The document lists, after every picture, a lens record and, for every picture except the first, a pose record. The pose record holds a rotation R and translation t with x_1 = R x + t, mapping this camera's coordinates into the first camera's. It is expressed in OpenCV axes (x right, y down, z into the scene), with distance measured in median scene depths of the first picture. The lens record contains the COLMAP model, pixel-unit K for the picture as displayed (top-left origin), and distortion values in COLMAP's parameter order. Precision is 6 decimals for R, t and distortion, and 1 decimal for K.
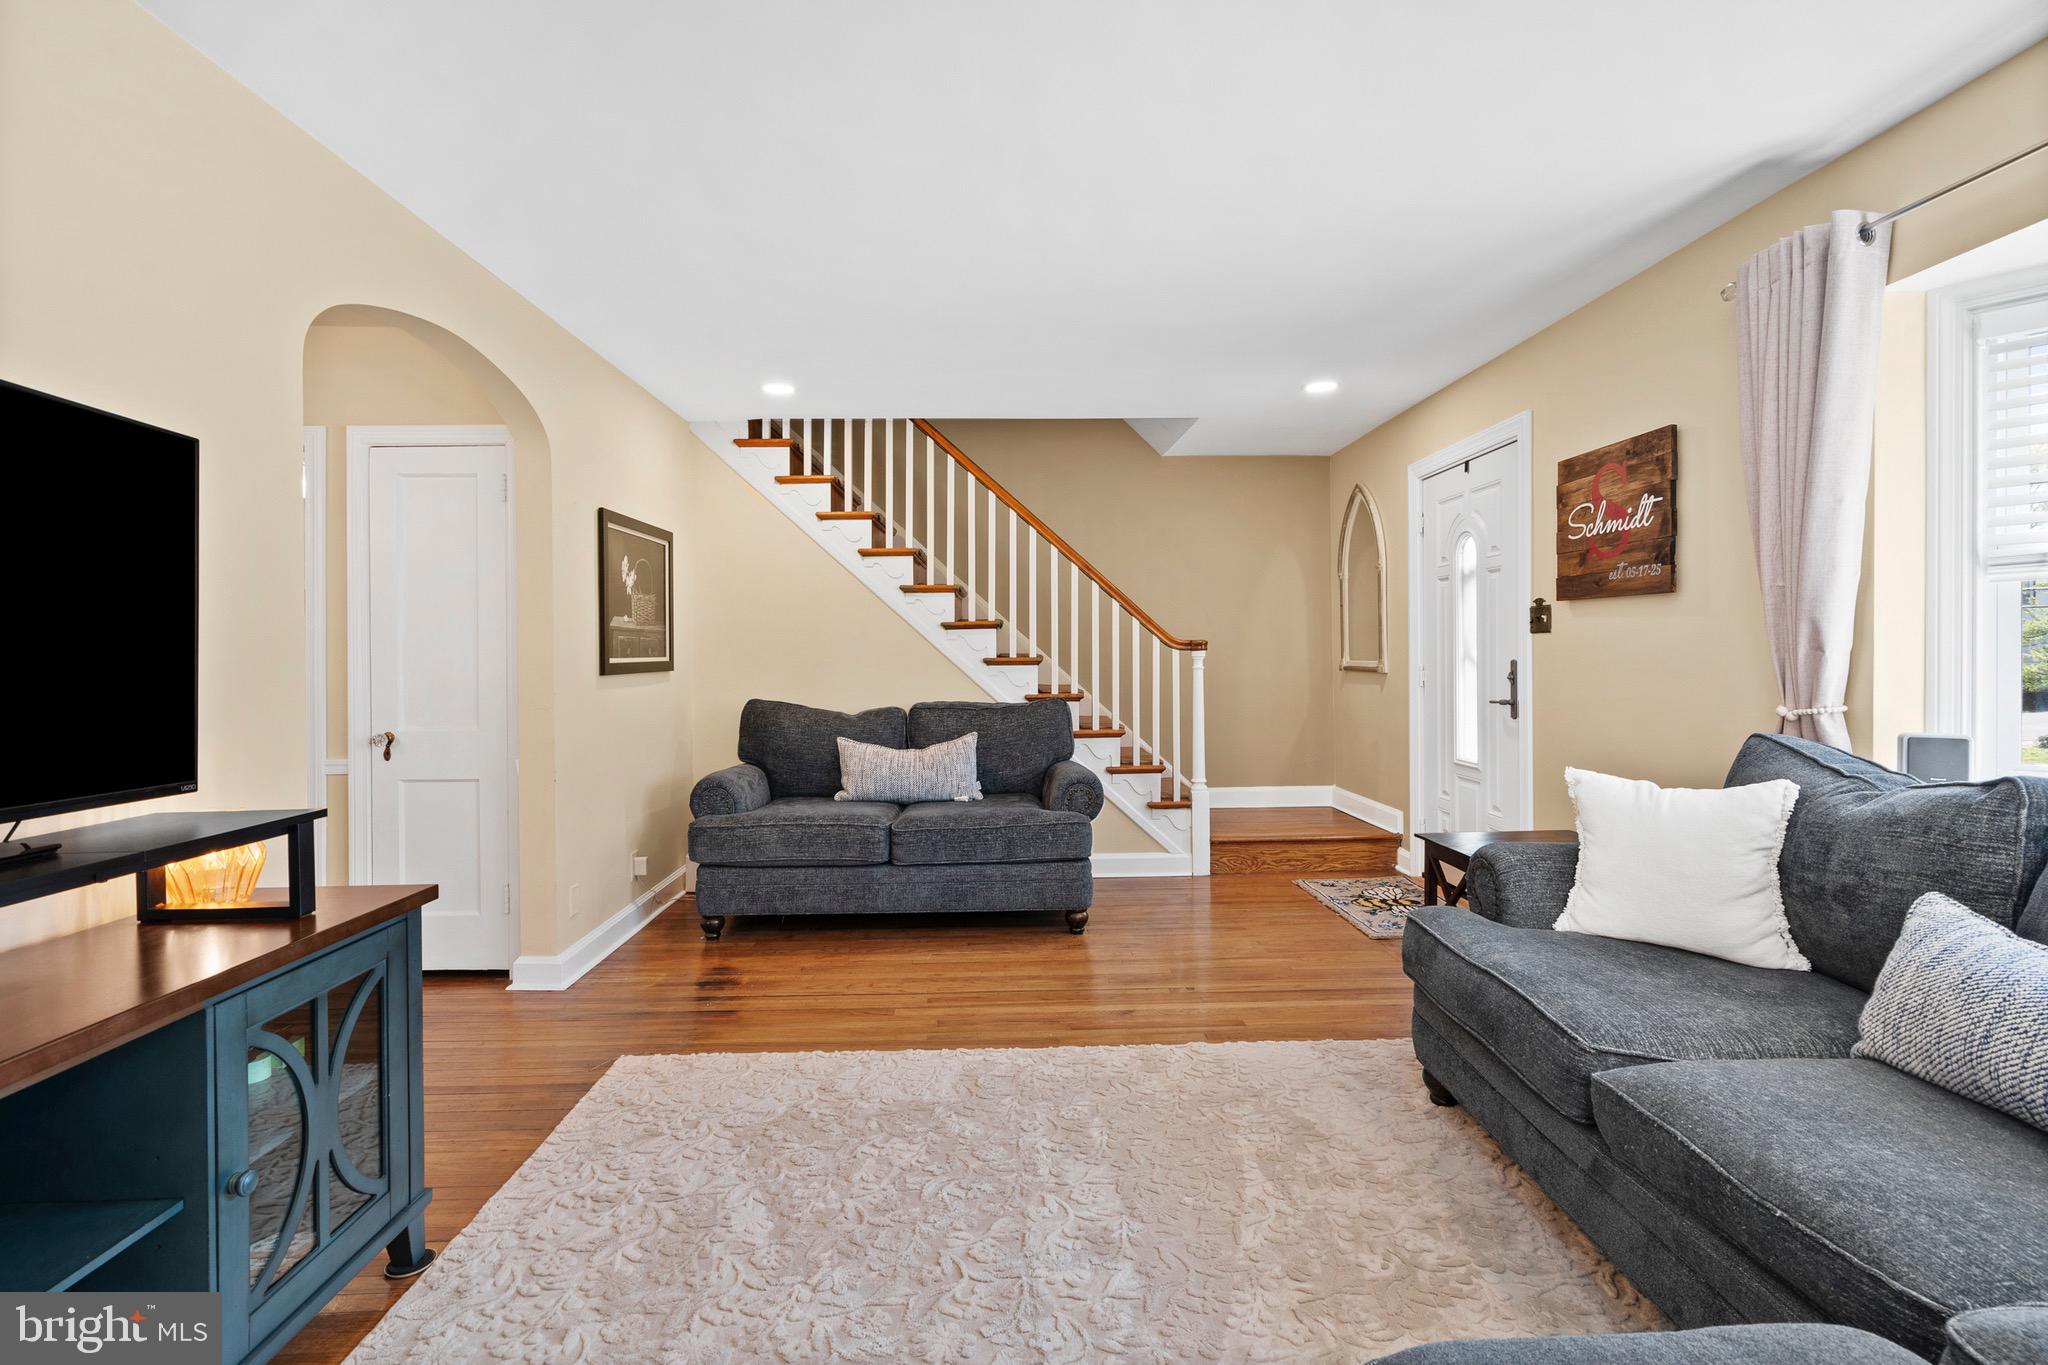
lens RADIAL K [[929.4, 0, 1029.3], [0, 929.4, 686.8], [0, 0, 1]] dist [-0.000633, 0.000955]
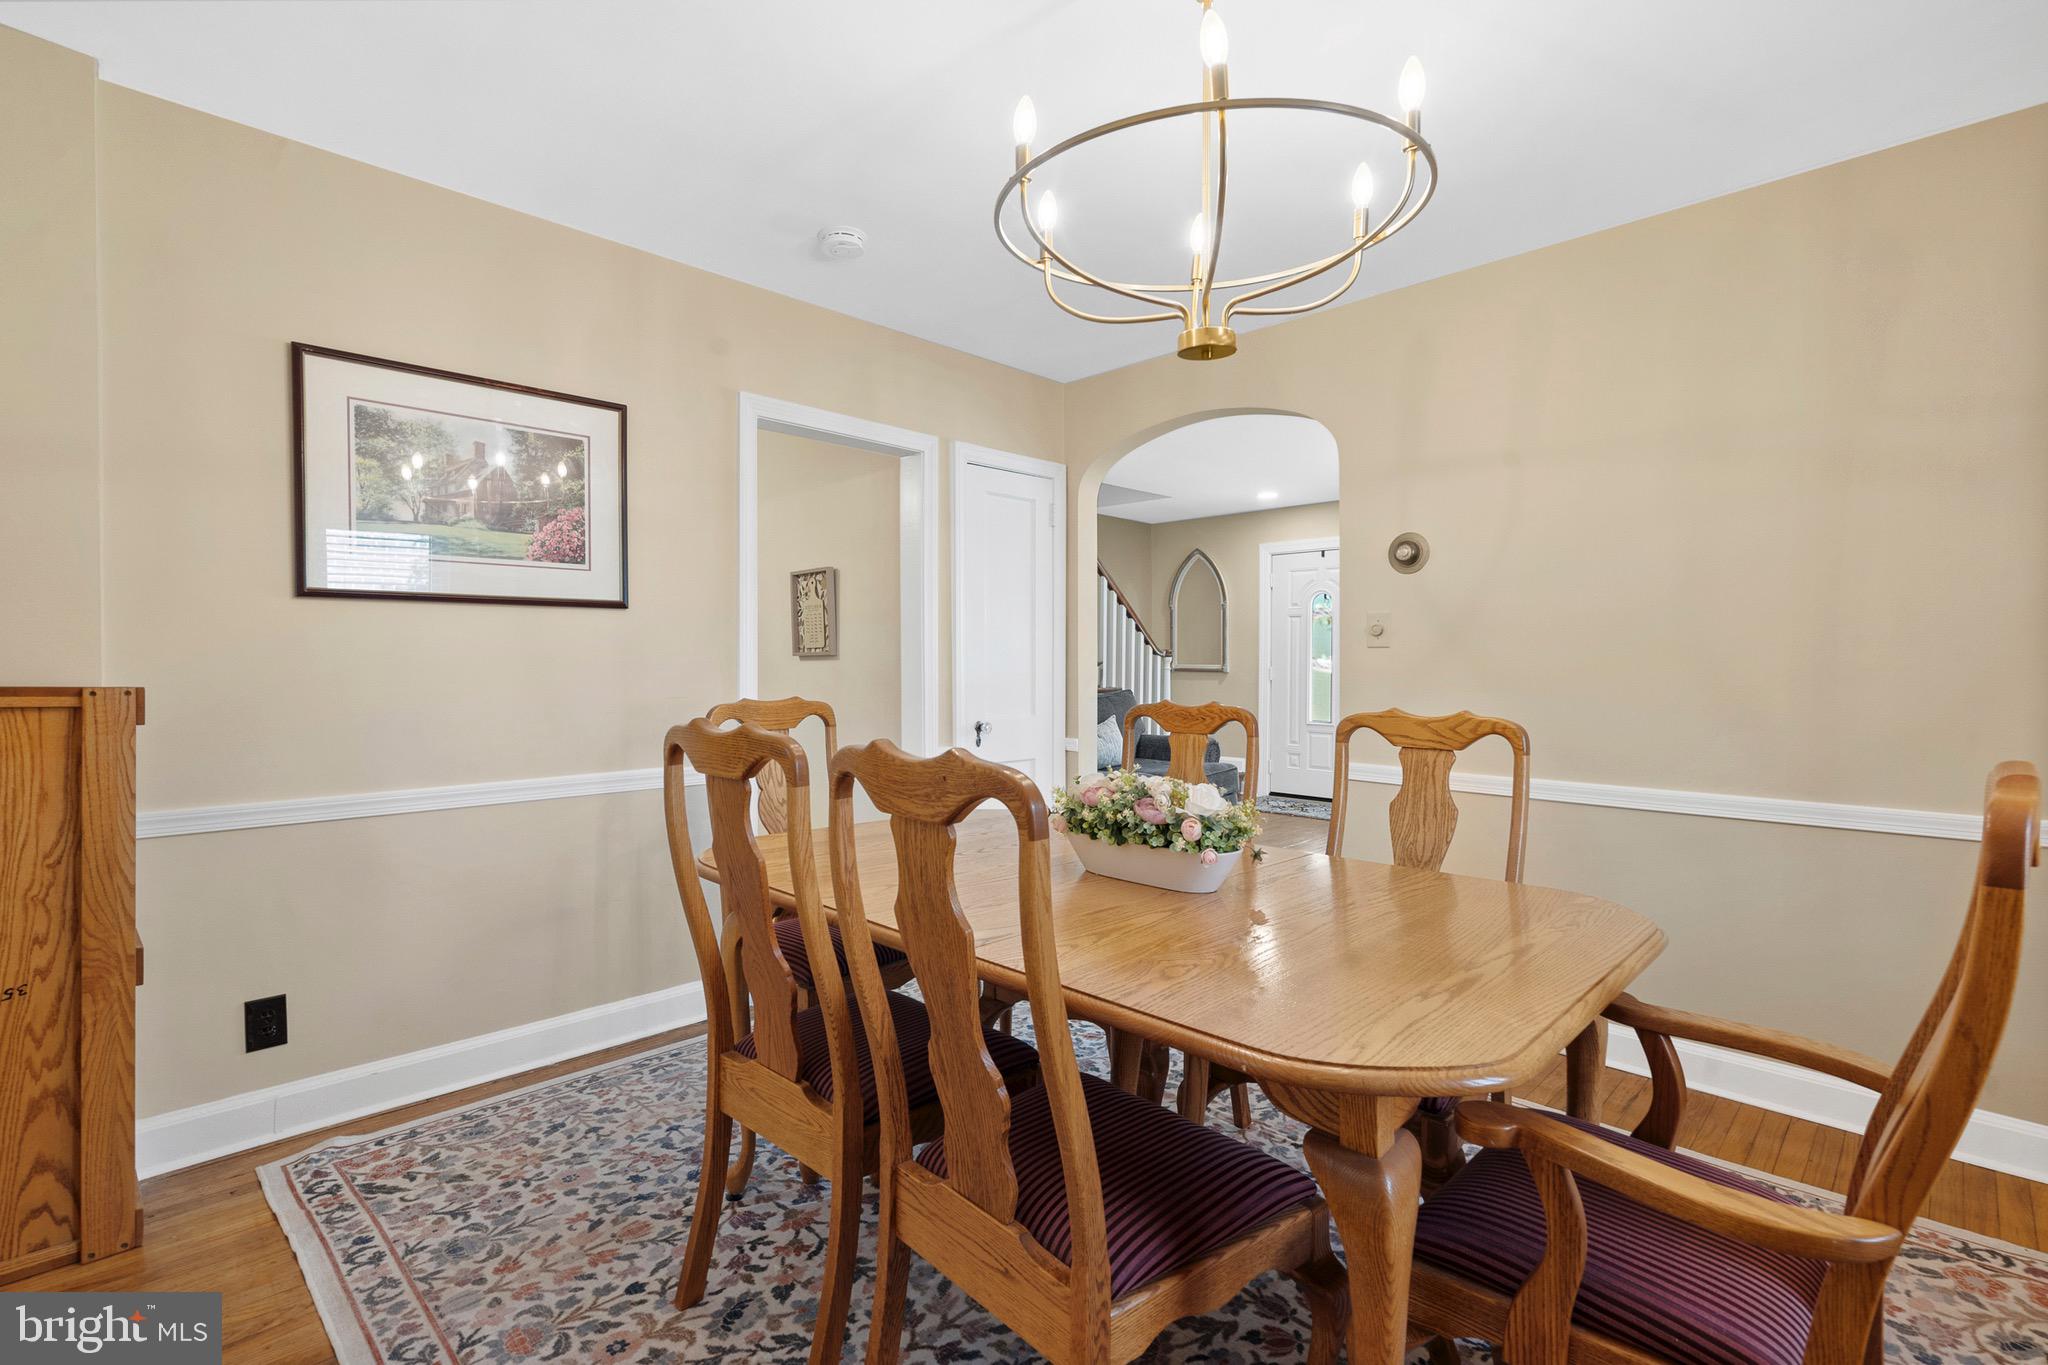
lens RADIAL K [[929.4, 0, 1029.3], [0, 929.4, 686.8], [0, 0, 1]] dist [-0.000633, 0.000955]
pose [[0.721767, -0.009992, 0.692064, -1.468399], [0.017159, 0.999847, -0.003460, 0.012789], [-0.691924, 0.014372, 0.721828, 0.165059]]
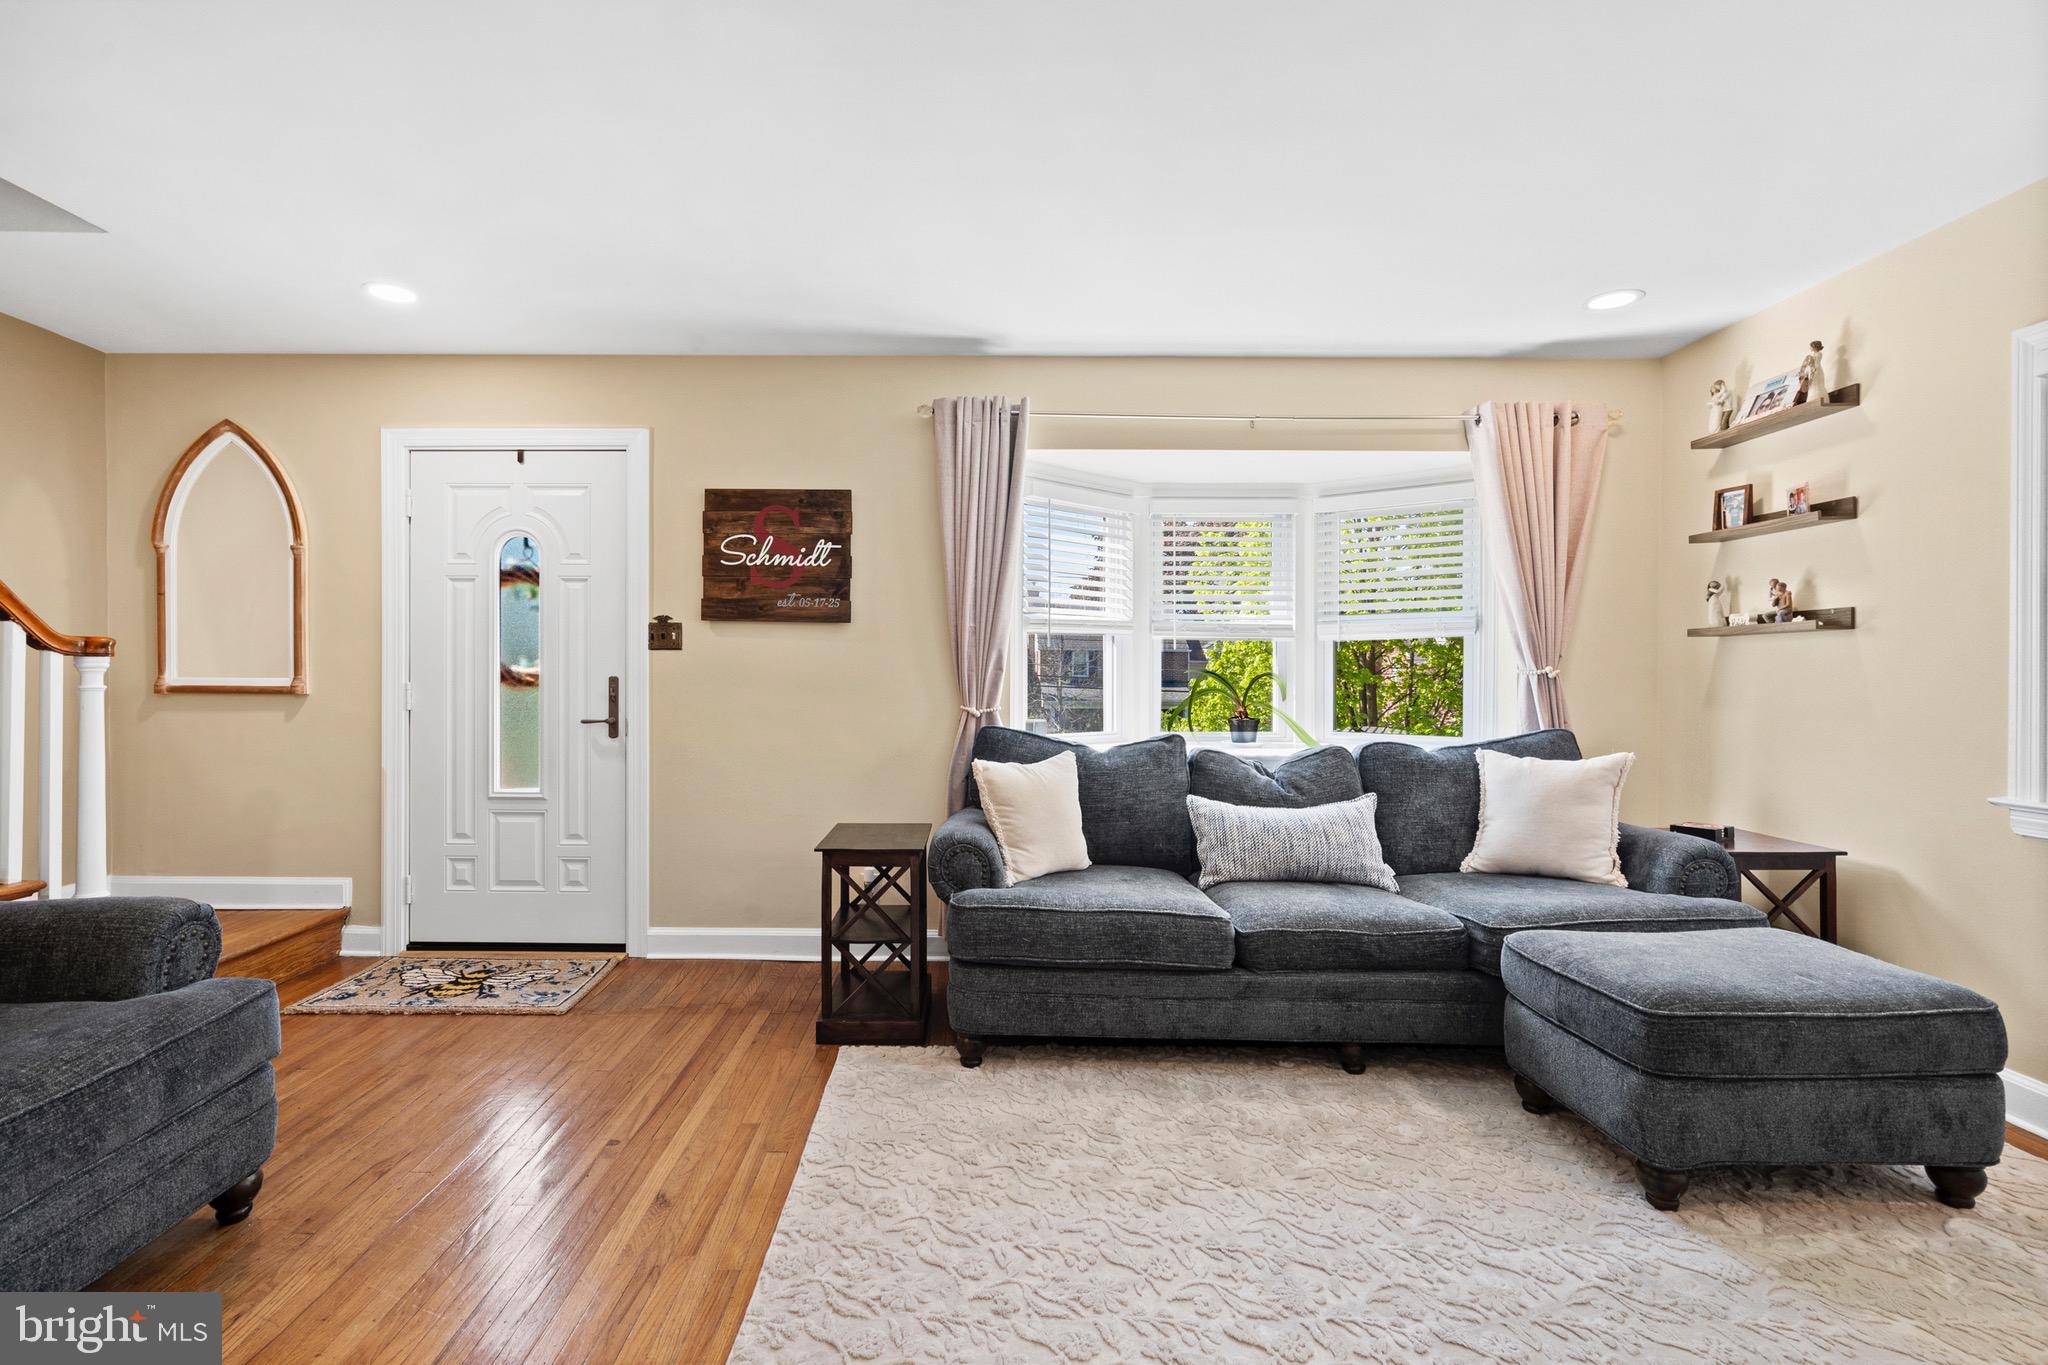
lens RADIAL K [[951.1, 0, 974.1], [0, 951.1, 689.6], [0, 0, 1]] dist [-0.003128, 0.000100]
pose [[0.050406, -0.006548, 0.998707, -0.528069], [0.028895, 0.999569, 0.005095, -0.011225], [-0.998311, 0.028601, 0.050573, 0.689165]]
